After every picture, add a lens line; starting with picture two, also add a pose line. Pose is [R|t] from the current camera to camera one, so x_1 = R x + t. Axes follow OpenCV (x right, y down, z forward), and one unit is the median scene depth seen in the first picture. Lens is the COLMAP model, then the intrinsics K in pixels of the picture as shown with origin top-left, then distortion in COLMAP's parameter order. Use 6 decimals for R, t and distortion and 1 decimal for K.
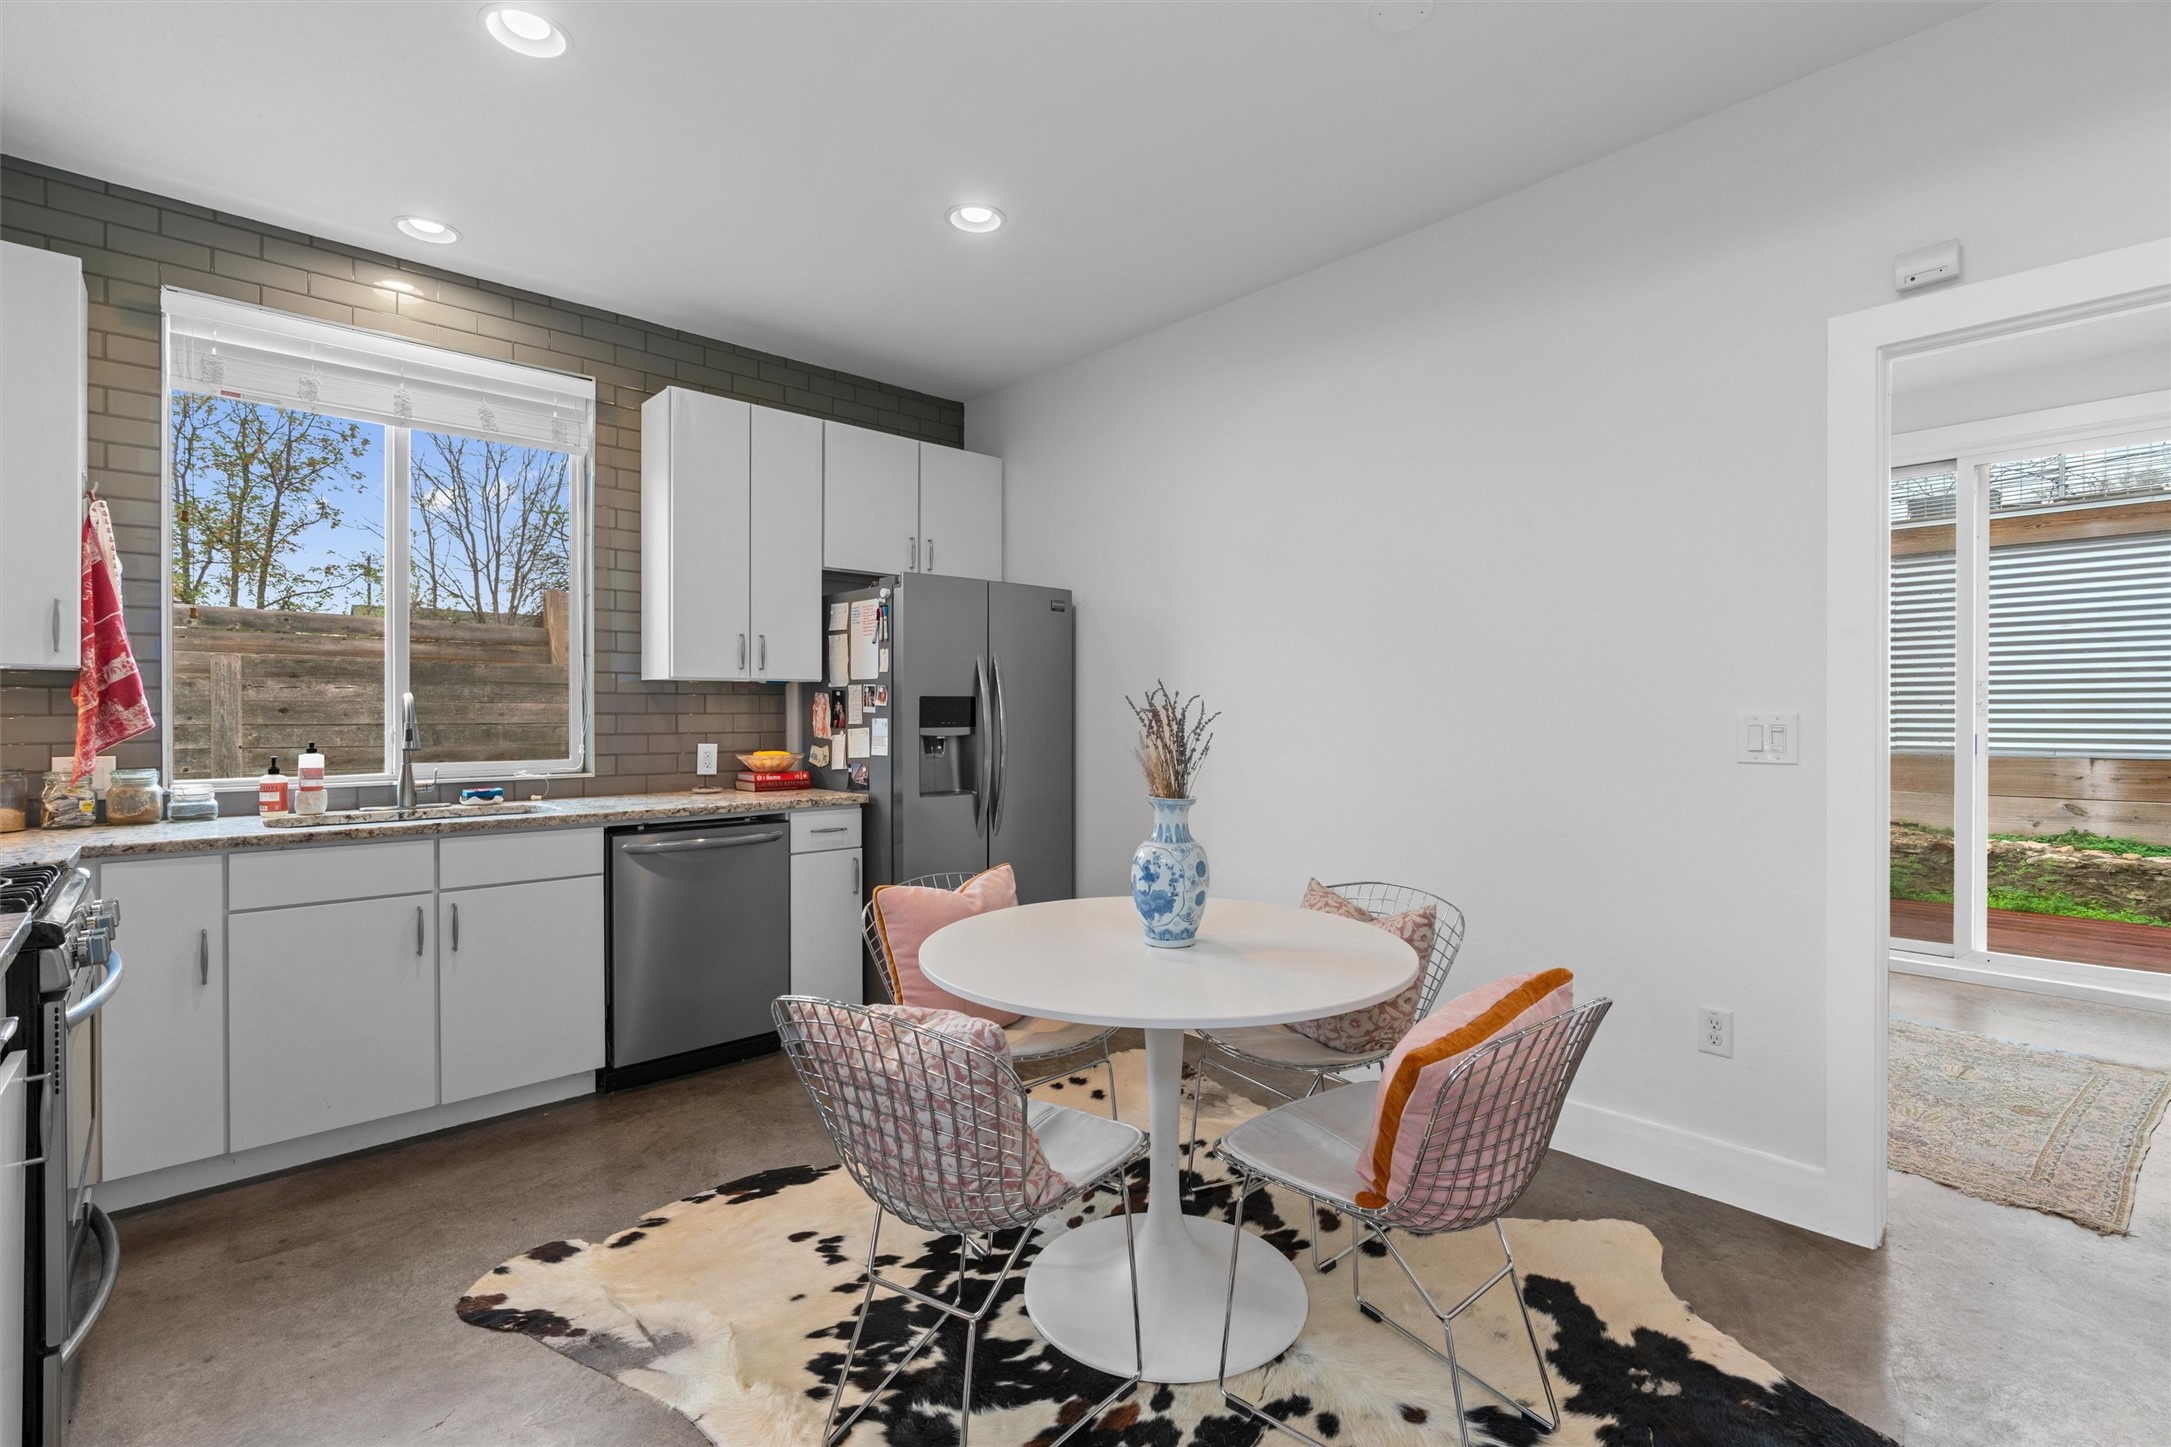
lens RADIAL K [[987.2, 0, 1093.4], [0, 987.2, 720.6], [0, 0, 1]] dist [-0.013684, 0.005105]
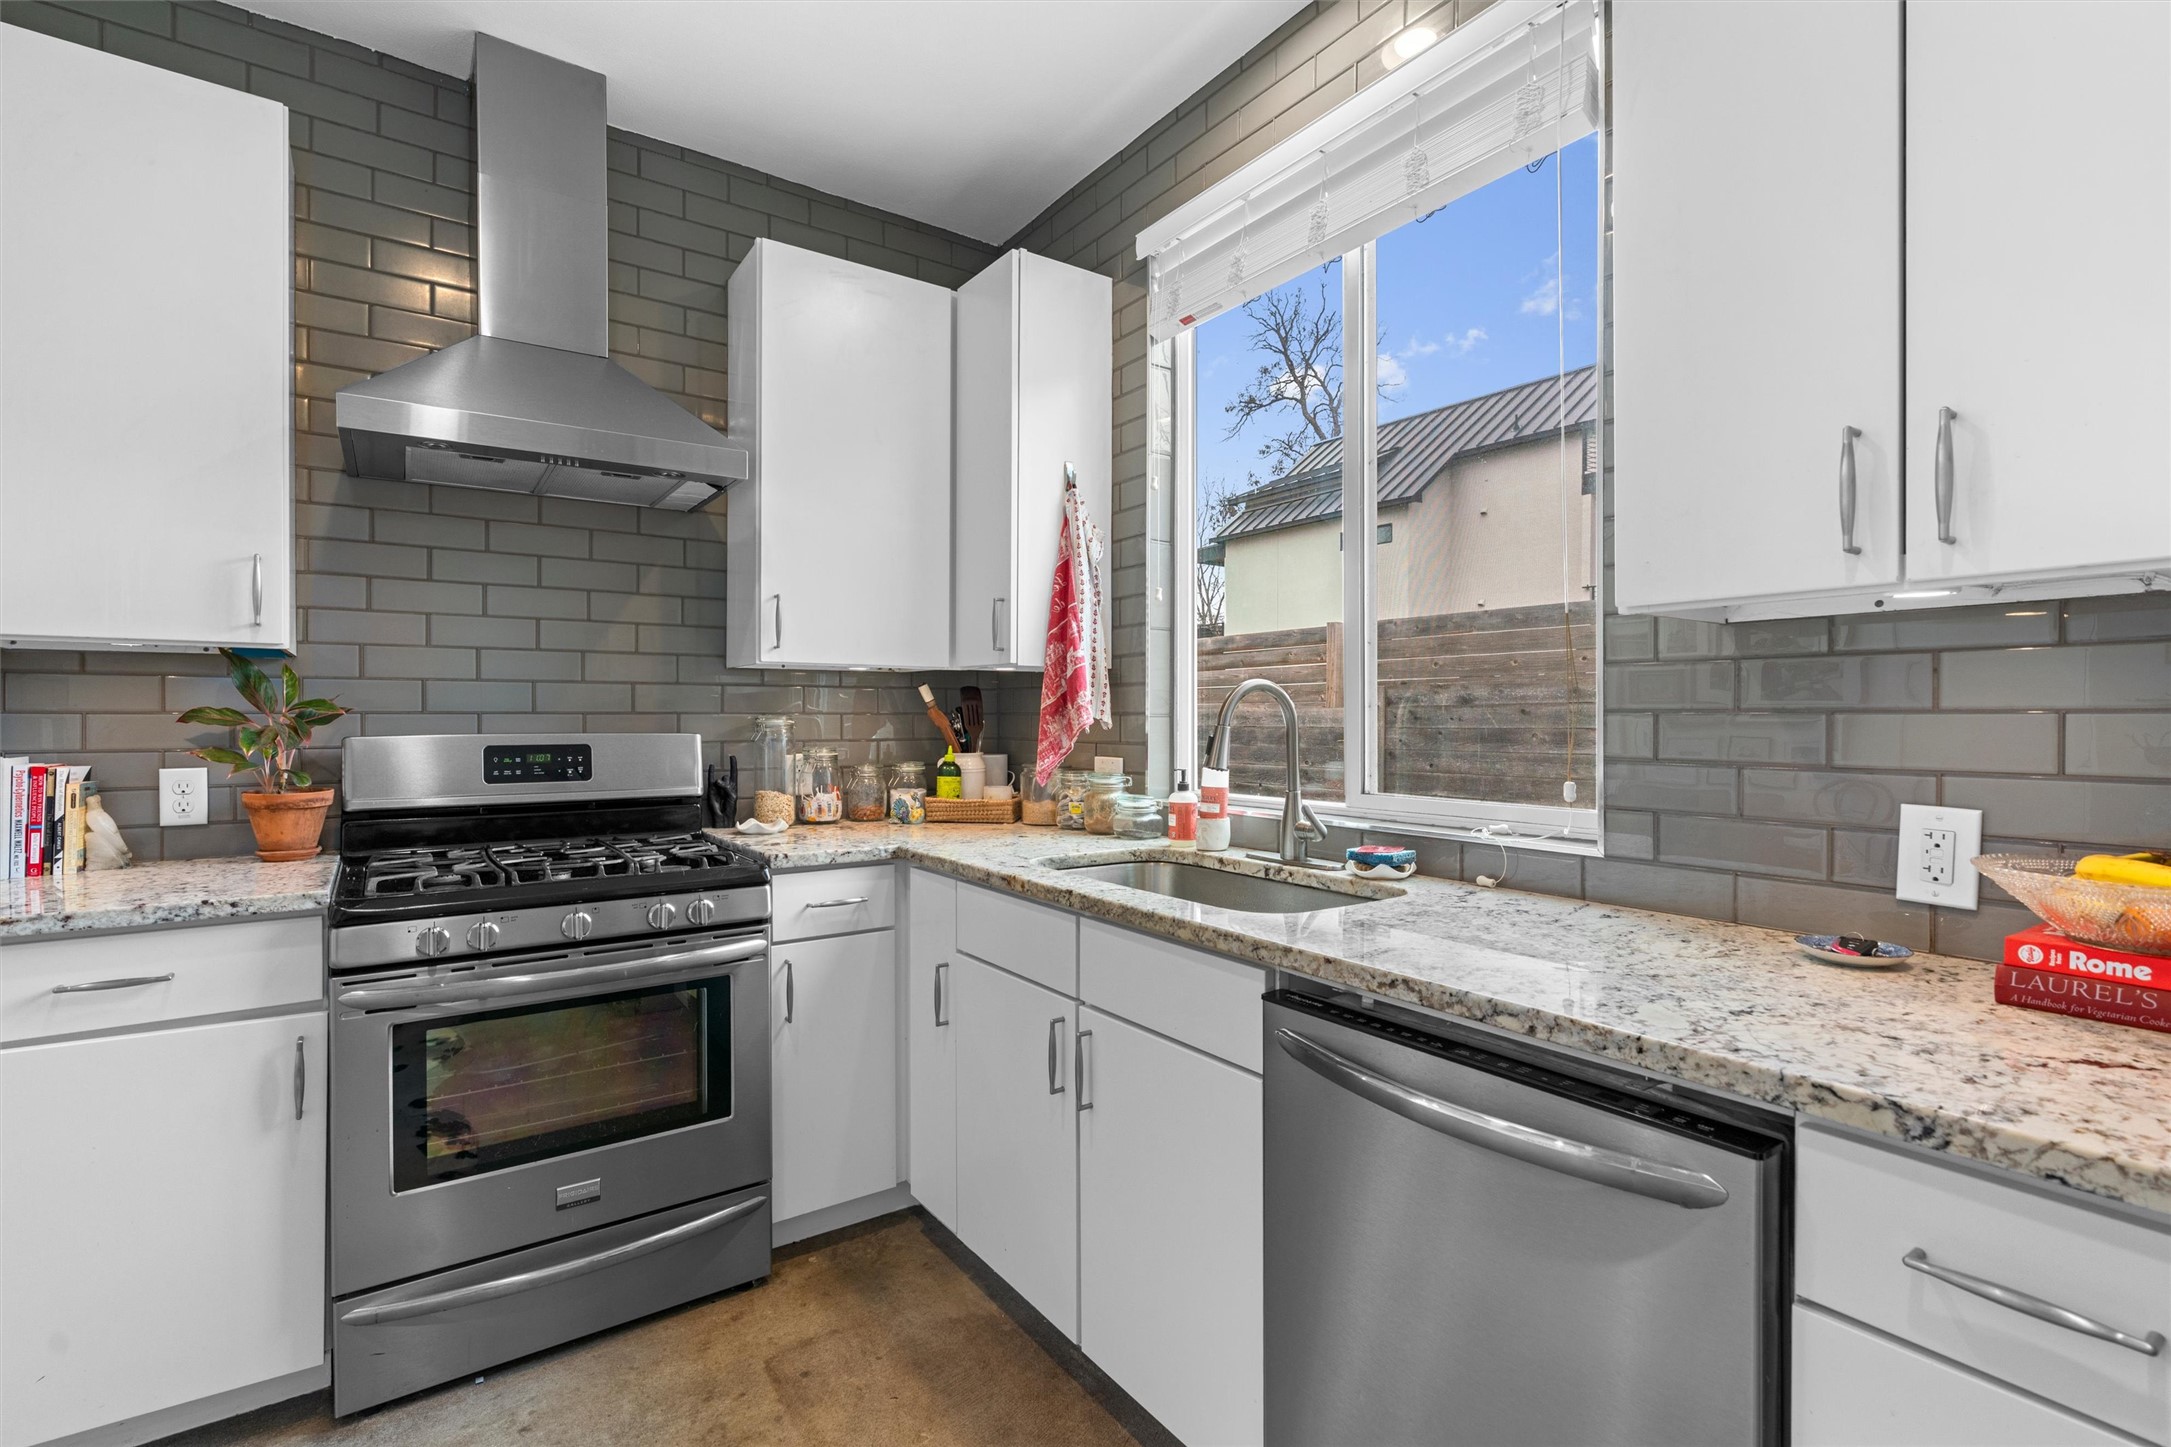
lens RADIAL K [[987.2, 0, 1079.5], [0, 987.2, 717.8], [0, 0, 1]] dist [-0.013684, 0.005105]
pose [[-0.143475, 0.003526, -0.989648, -0.045806], [-0.007361, 0.999962, 0.004630, -0.004642], [0.989627, 0.007949, -0.143444, 0.834240]]
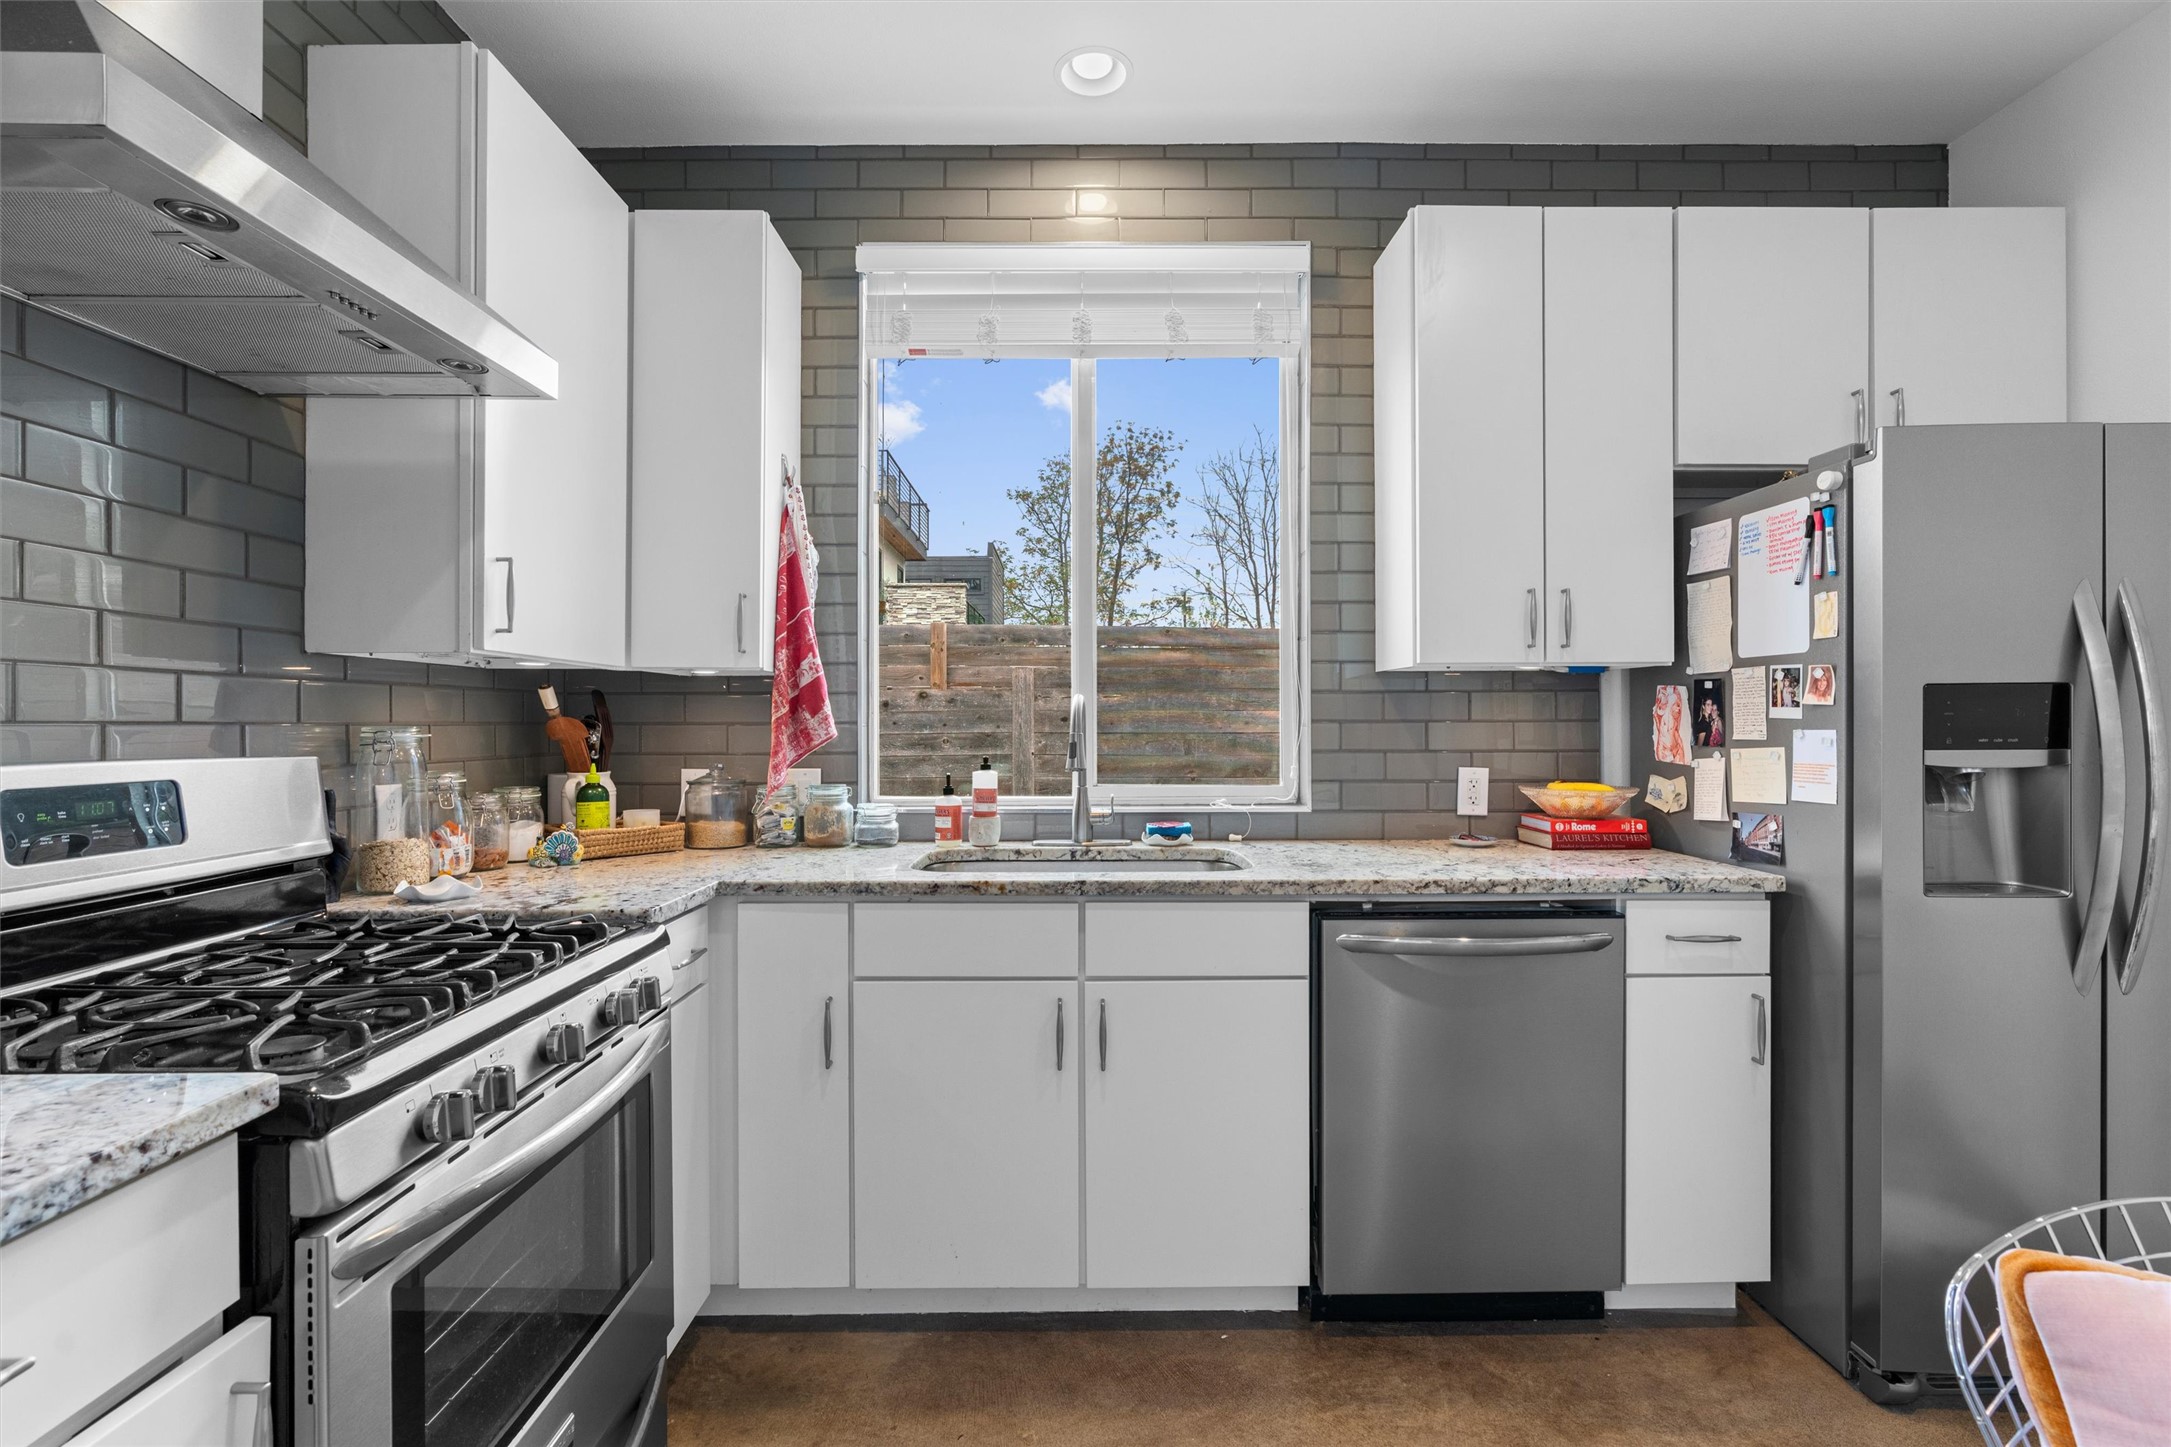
lens RADIAL K [[987.2, 0, 1074.3], [0, 987.2, 718.6], [0, 0, 1]] dist [-0.013684, 0.005105]
pose [[0.731123, -0.004033, -0.682234, -0.152181], [-0.003266, 0.999950, -0.009411, -0.001988], [0.682238, 0.009109, 0.731073, 0.373491]]
